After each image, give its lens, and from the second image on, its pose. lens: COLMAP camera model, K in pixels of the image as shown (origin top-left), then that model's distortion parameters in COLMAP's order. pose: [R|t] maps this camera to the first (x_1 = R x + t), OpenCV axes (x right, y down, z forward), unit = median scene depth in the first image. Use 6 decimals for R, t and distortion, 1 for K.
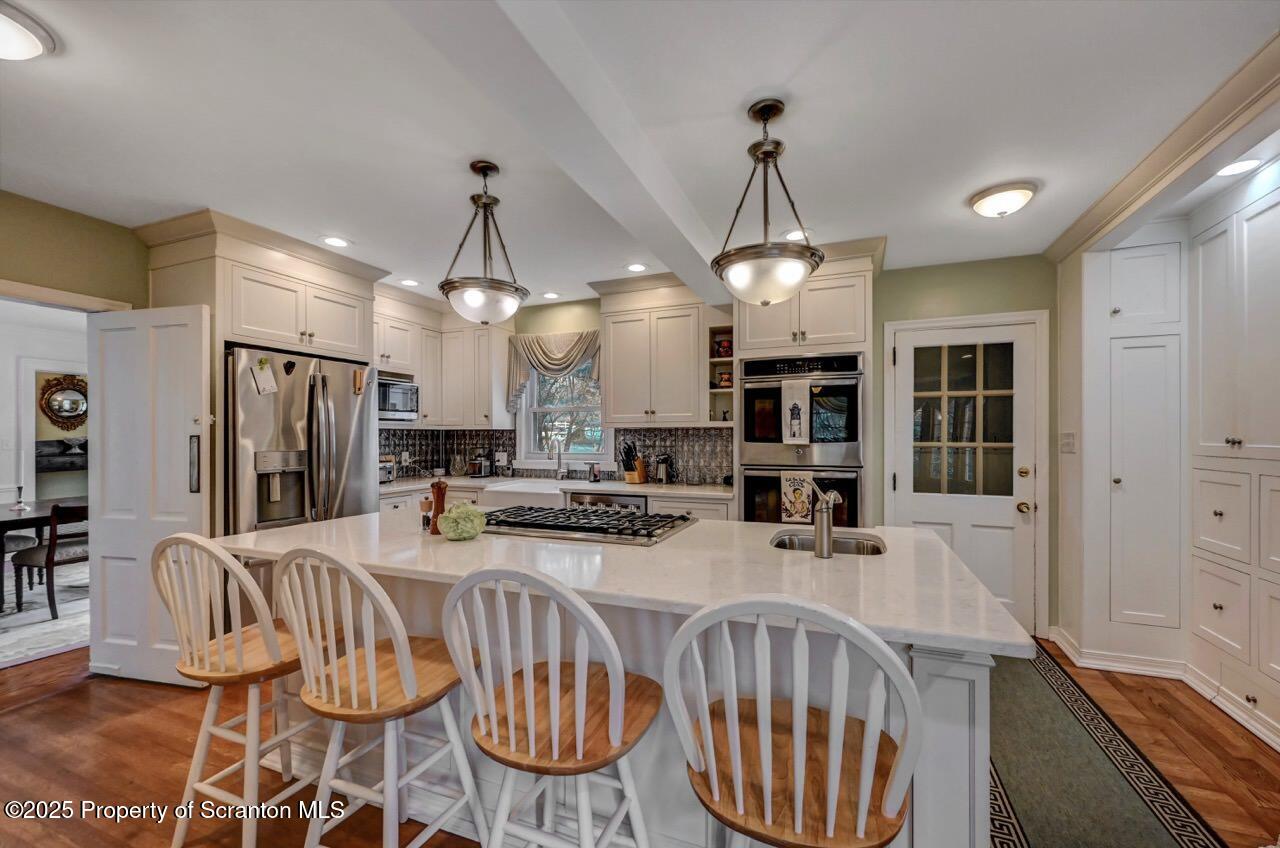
lens RADIAL K [[507.3, 0, 639.9], [0, 507.3, 437.9], [0, 0, 1]] dist [-0.001883, 0.000923]
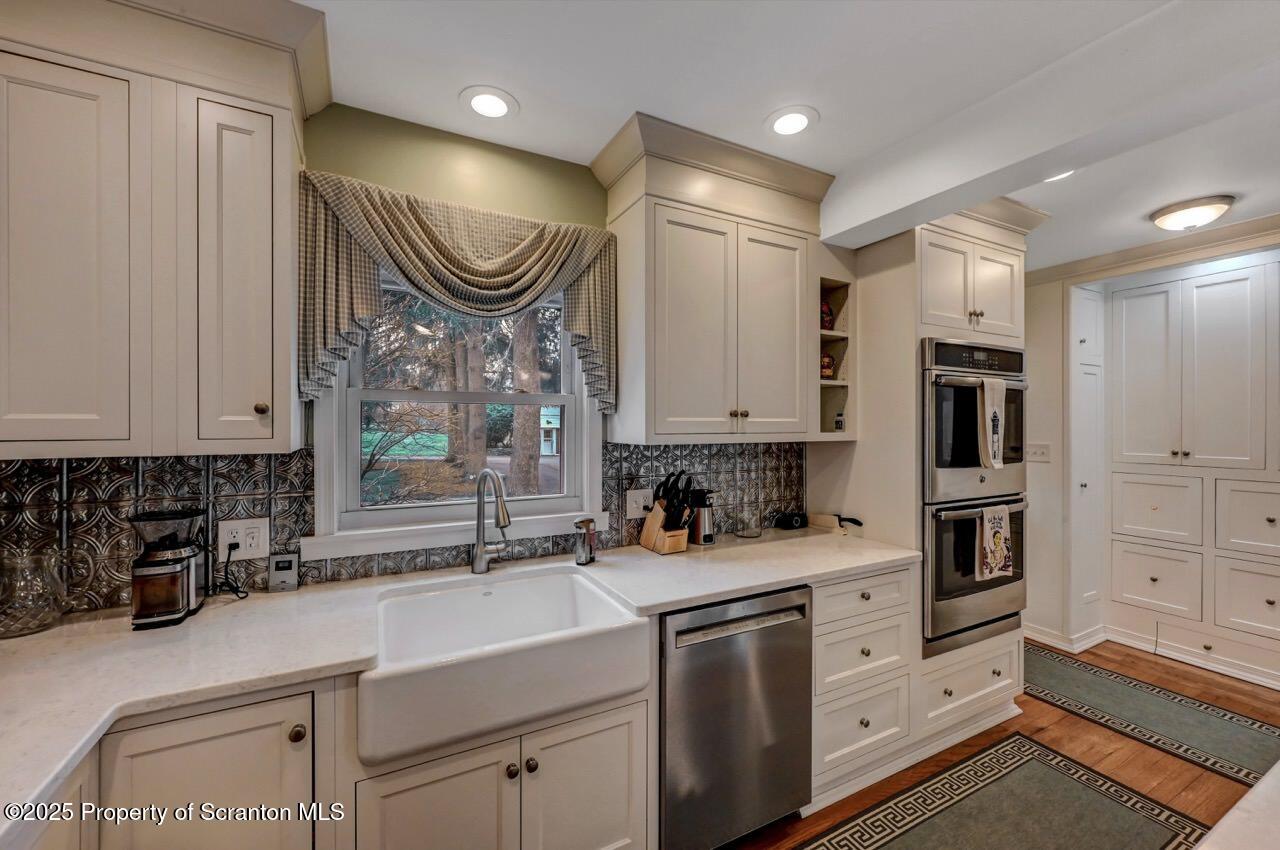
lens RADIAL K [[507.3, 0, 643.5], [0, 507.3, 426.6], [0, 0, 1]] dist [-0.001883, 0.000923]
pose [[0.643103, 0.000730, 0.765779, -0.526321], [0.001206, 0.999997, -0.001966, -0.043621], [-0.765779, 0.002187, 0.643100, 0.877301]]
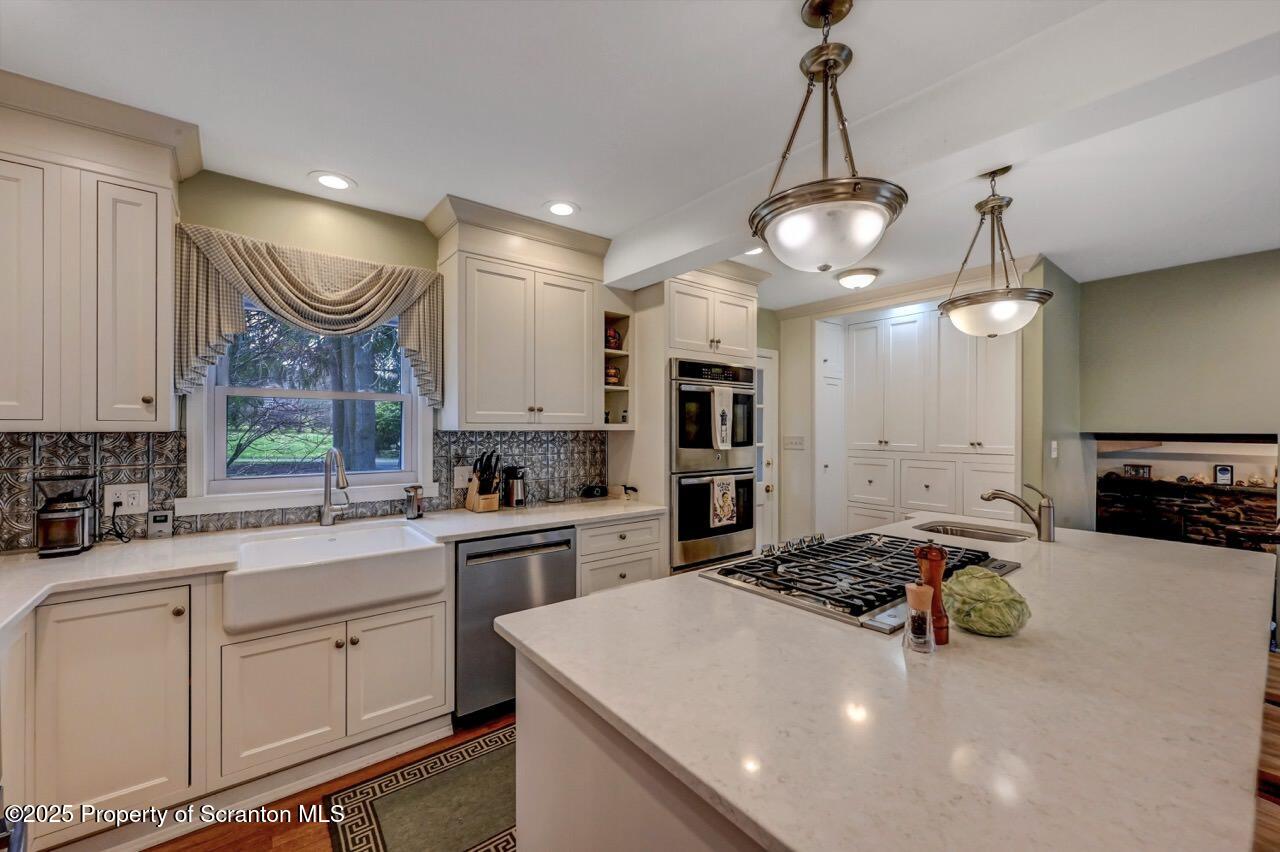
lens RADIAL K [[507.3, 0, 644.9], [0, 507.3, 428.0], [0, 0, 1]] dist [-0.001883, 0.000923]
pose [[0.496655, 0.003263, 0.867942, -0.629334], [-0.001068, 0.999994, -0.003149, -0.026172], [-0.867948, 0.000637, 0.496655, 0.600313]]
